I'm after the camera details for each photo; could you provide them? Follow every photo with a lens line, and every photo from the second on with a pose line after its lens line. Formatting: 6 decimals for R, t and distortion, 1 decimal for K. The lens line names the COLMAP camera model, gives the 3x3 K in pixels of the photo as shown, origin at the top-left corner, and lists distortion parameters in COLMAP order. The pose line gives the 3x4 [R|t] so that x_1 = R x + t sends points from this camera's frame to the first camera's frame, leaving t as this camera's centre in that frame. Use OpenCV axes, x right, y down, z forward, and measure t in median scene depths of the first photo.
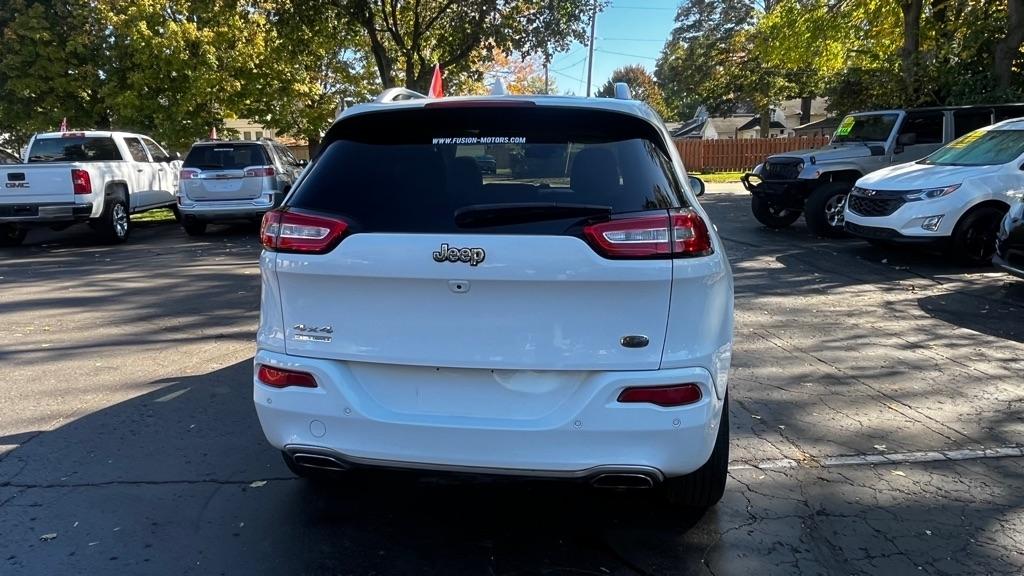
lens RADIAL K [[713.8, 0, 514.4], [0, 713.8, 284.7], [0, 0, 1]] dist [0.004103, -0.011618]
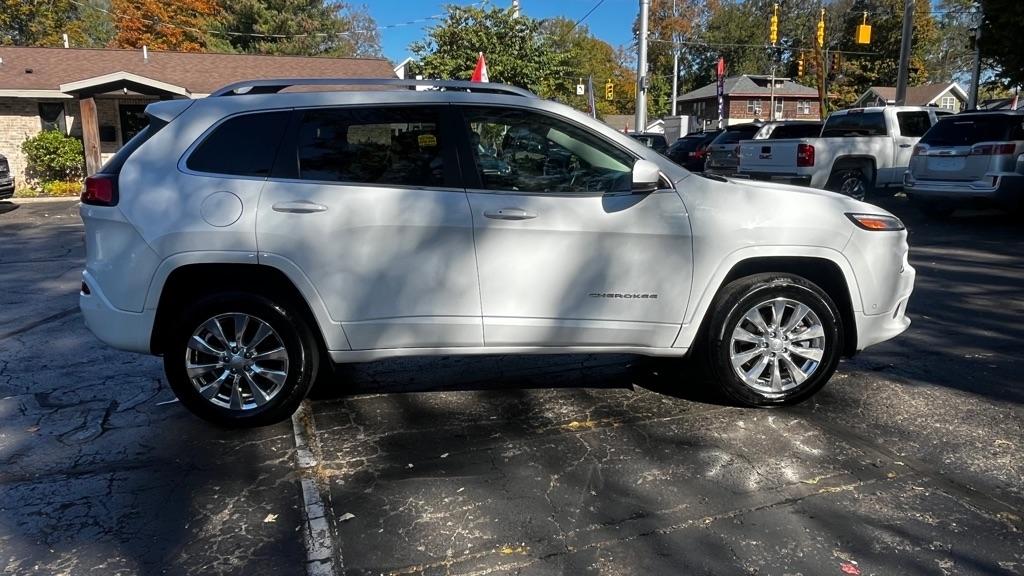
lens RADIAL K [[713.8, 0, 502.8], [0, 713.8, 289.3], [0, 0, 1]] dist [0.004103, -0.011618]
pose [[0.212006, 0.202363, -0.956087, 0.181823], [-0.160670, 0.972231, 0.170152, -0.027028], [0.963970, 0.117541, 0.238632, 0.151244]]
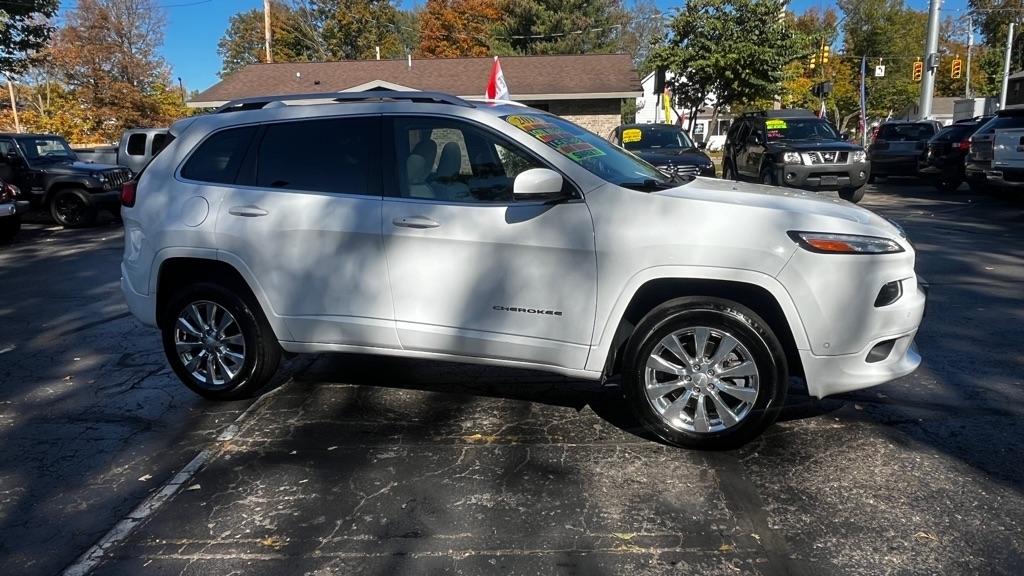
lens RADIAL K [[713.8, 0, 506.2], [0, 713.8, 291.1], [0, 0, 1]] dist [0.004103, -0.011618]
pose [[-0.176774, 0.215756, -0.960313, 0.181647], [-0.140360, 0.960180, 0.241564, -0.043523], [0.974192, 0.177492, -0.139452, 0.234451]]
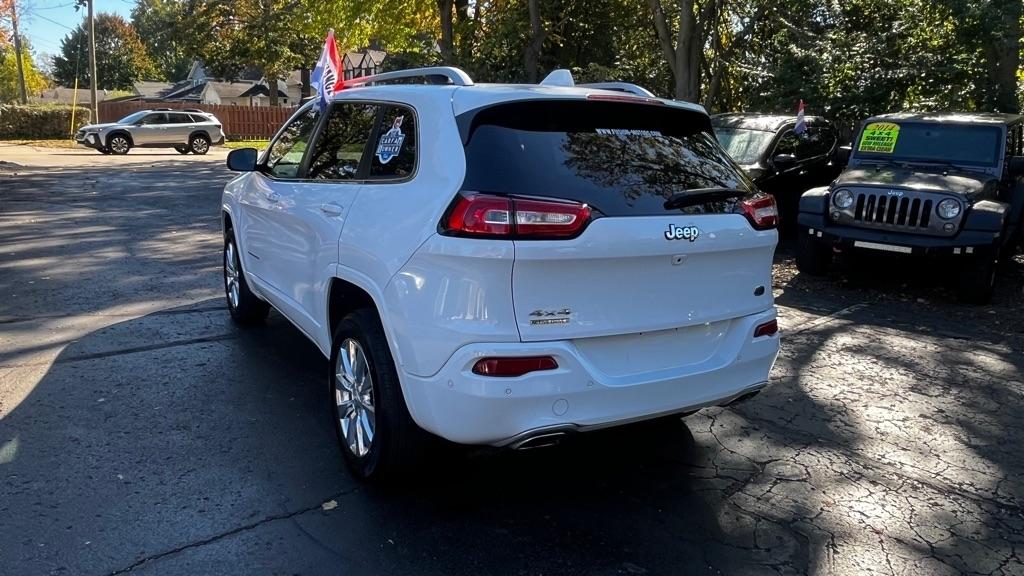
lens RADIAL K [[713.8, 0, 501.2], [0, 713.8, 284.3], [0, 0, 1]] dist [0.004103, -0.011618]
pose [[0.769701, -0.093839, 0.631470, -0.065593], [0.065643, 0.995528, 0.067927, -0.003554], [-0.635021, -0.010831, 0.772419, 0.016783]]
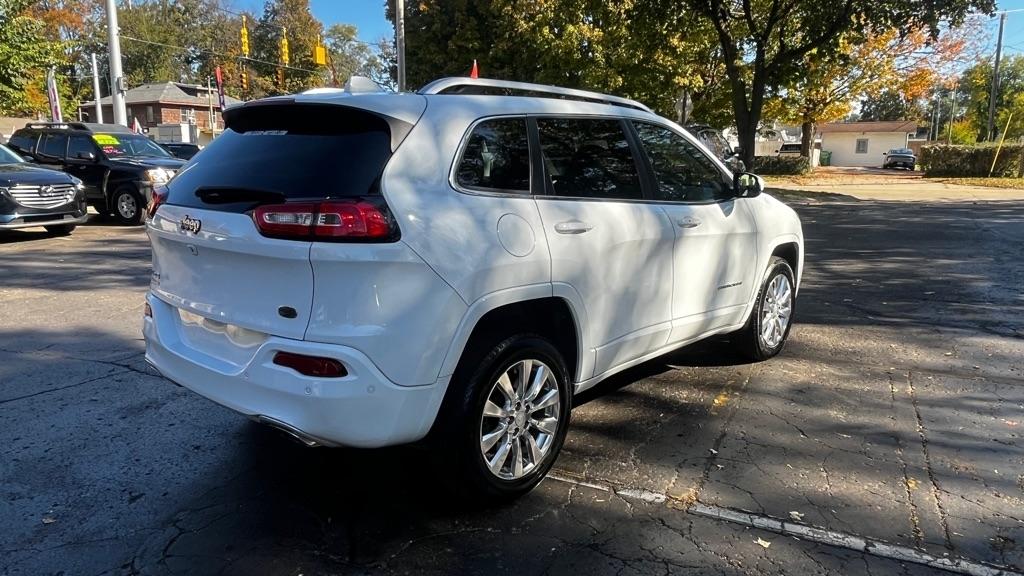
lens RADIAL K [[713.8, 0, 503.9], [0, 713.8, 290.1], [0, 0, 1]] dist [0.004103, -0.011618]
pose [[0.843336, 0.115180, -0.524898, 0.081386], [-0.105893, 0.993227, 0.047814, -0.003535], [0.526851, 0.015260, 0.849821, 0.017310]]
